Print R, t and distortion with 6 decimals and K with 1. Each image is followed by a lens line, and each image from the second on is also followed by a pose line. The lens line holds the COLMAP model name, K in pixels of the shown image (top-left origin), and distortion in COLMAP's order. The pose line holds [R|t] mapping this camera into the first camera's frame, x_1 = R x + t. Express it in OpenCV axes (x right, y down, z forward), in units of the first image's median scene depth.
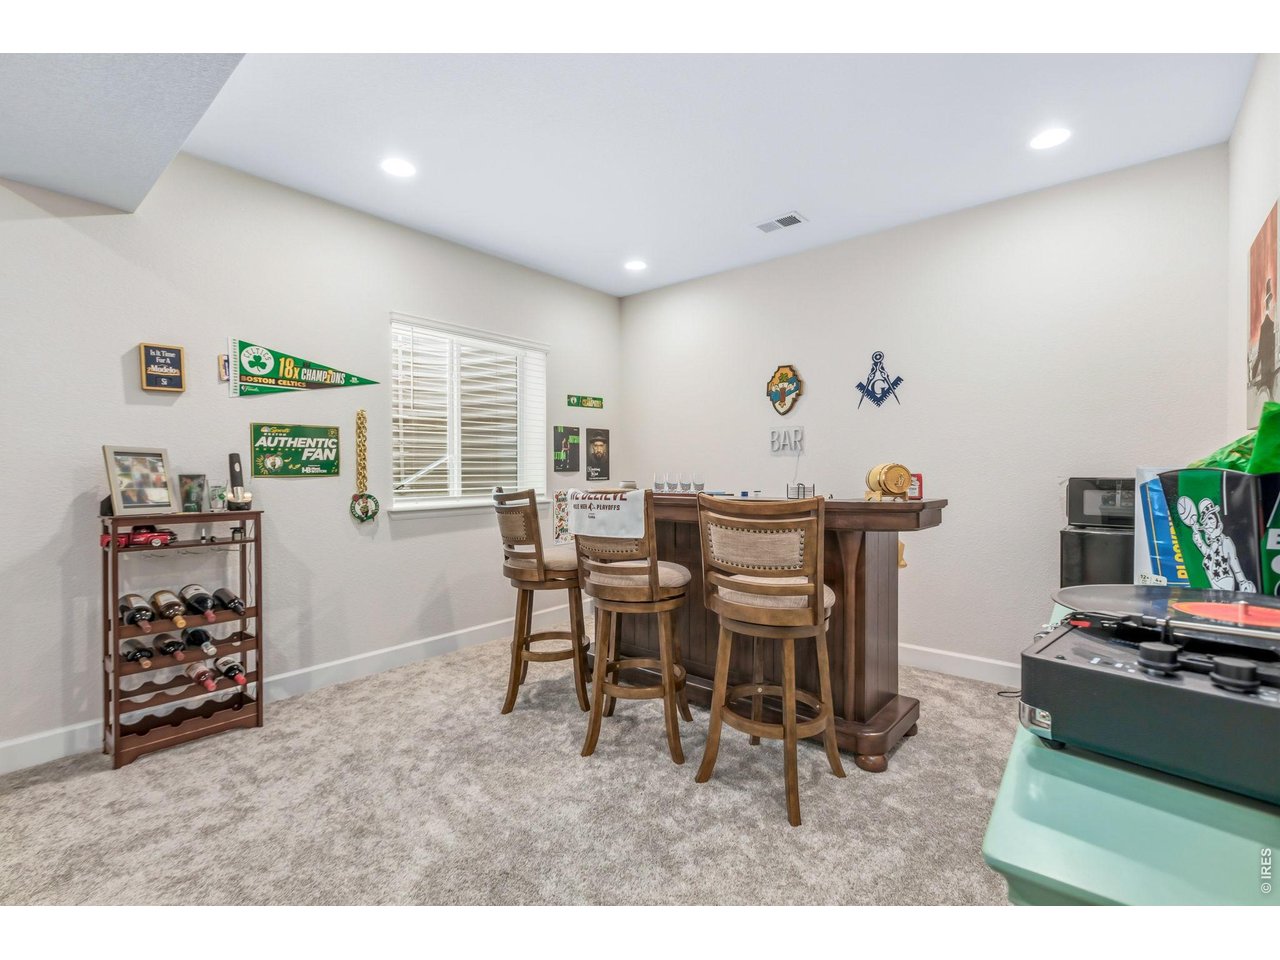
lens RADIAL K [[579.6, 0, 640.0], [0, 579.6, 480.0], [0, 0, 1]] dist [0.002856, 0.001119]
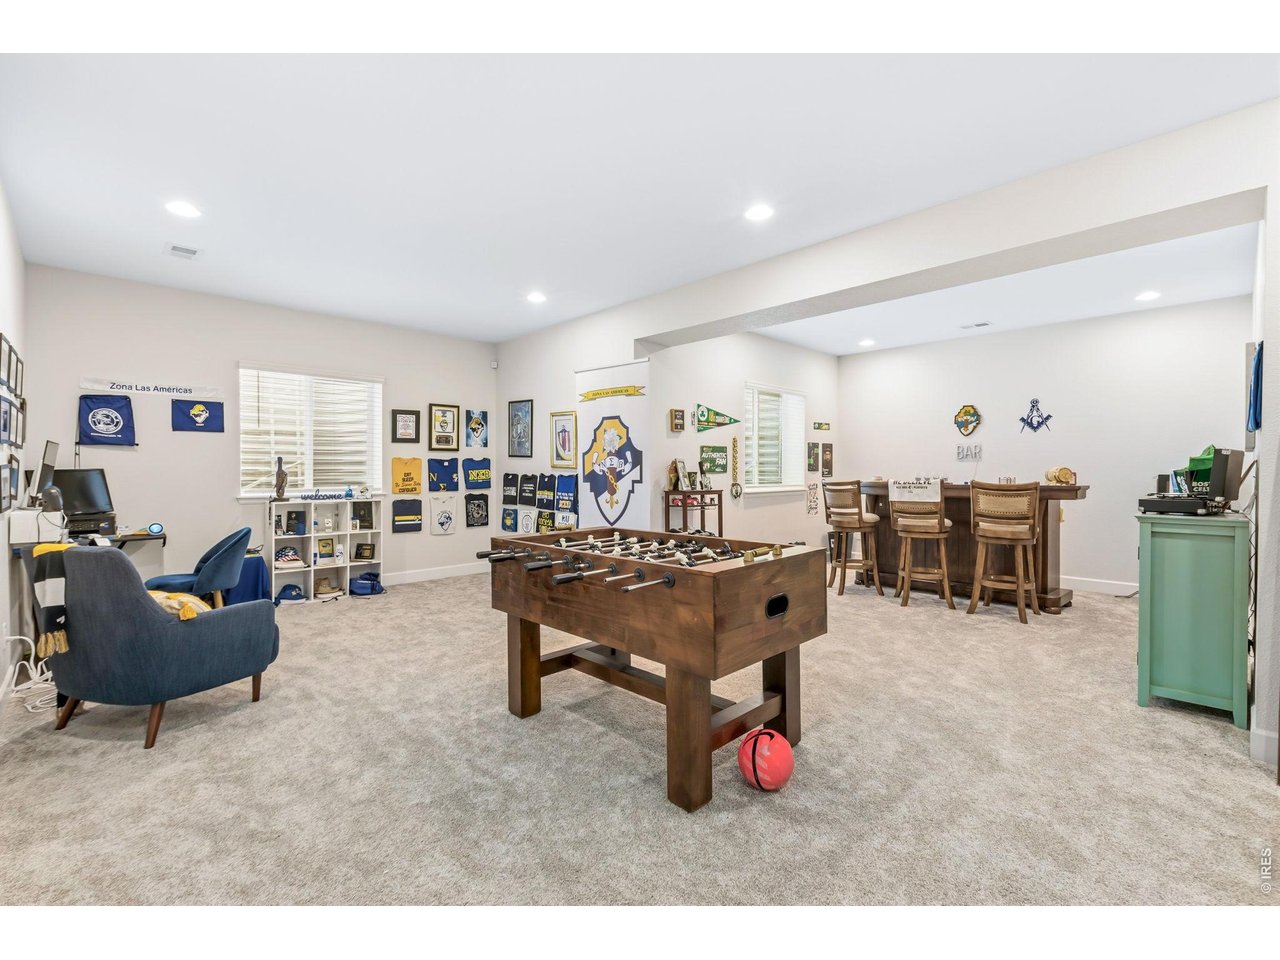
lens RADIAL K [[579.6, 0, 640.0], [0, 579.6, 480.0], [0, 0, 1]] dist [0.002856, 0.001119]
pose [[0.993967, 0.004459, -0.109586, -0.576341], [-0.004621, 0.999989, -0.001222, 0.018339], [0.109579, 0.001721, 0.993977, -0.841002]]
